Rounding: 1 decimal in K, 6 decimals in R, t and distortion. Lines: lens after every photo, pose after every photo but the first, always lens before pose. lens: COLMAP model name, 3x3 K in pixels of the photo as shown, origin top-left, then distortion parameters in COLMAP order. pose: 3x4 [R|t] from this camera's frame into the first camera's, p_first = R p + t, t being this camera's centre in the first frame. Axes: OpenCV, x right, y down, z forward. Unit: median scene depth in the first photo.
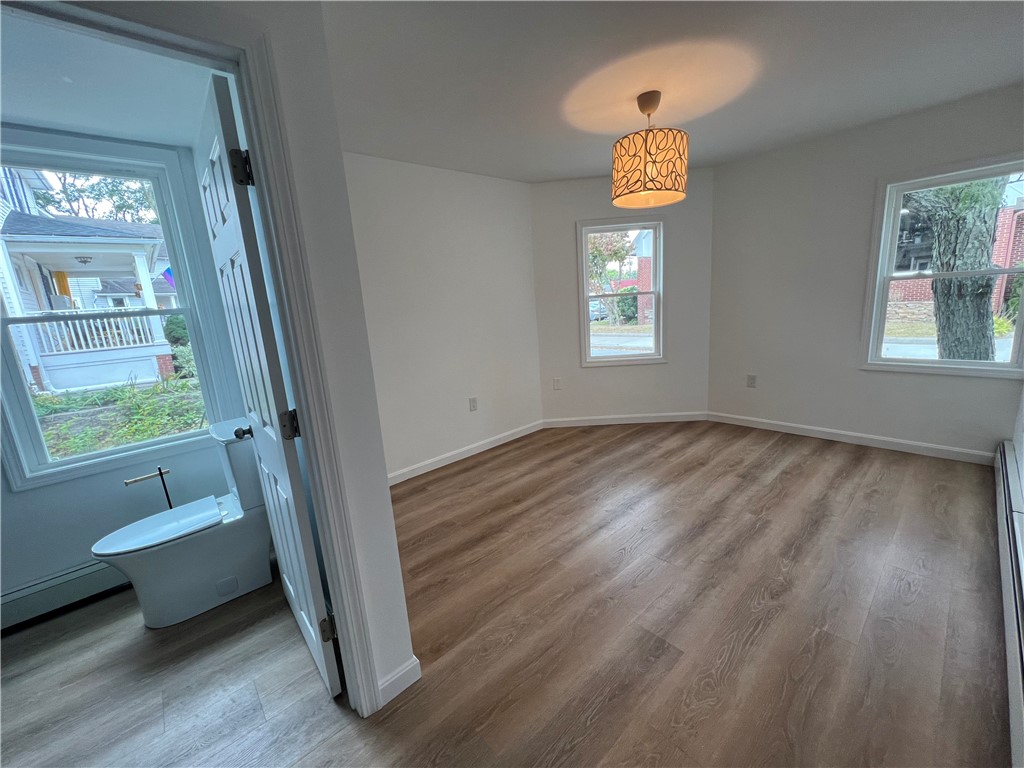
lens RADIAL K [[408.9, 0, 508.5], [0, 408.9, 385.8], [0, 0, 1]] dist [-0.001523, 0.000895]
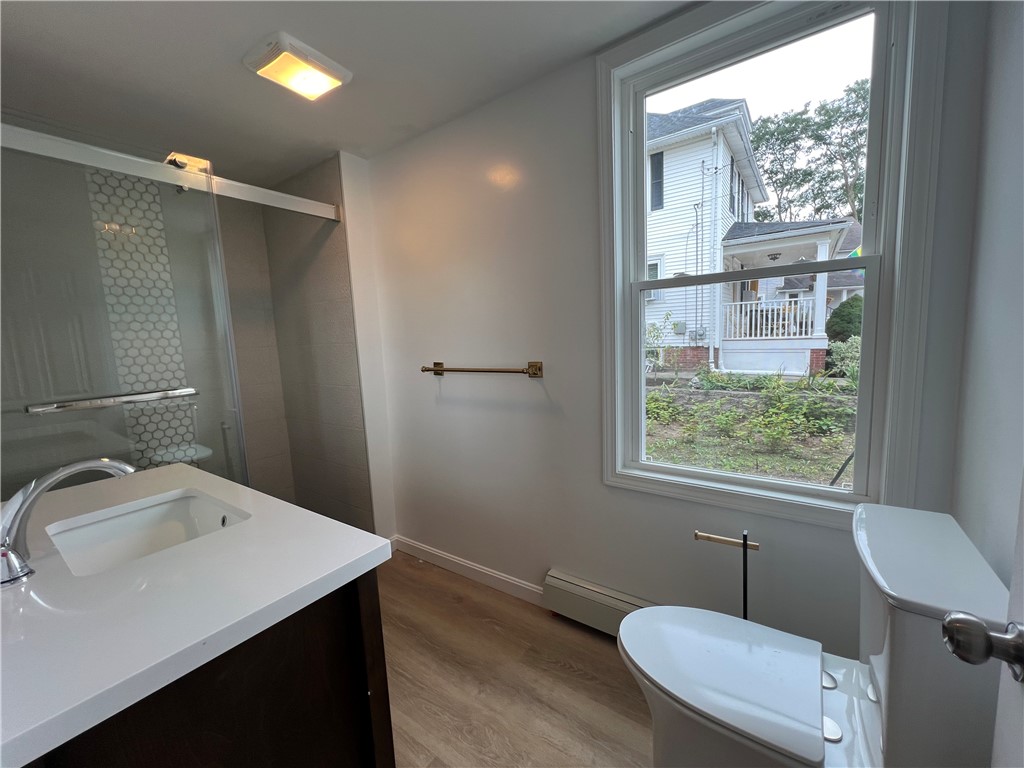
lens RADIAL K [[408.9, 0, 511.2], [0, 408.9, 382.0], [0, 0, 1]] dist [-0.001523, 0.000895]
pose [[0.218707, 0.172569, -0.960410, -0.085010], [-0.174868, 0.975236, 0.135412, -0.005781], [0.959994, 0.138329, 0.243467, 0.105843]]
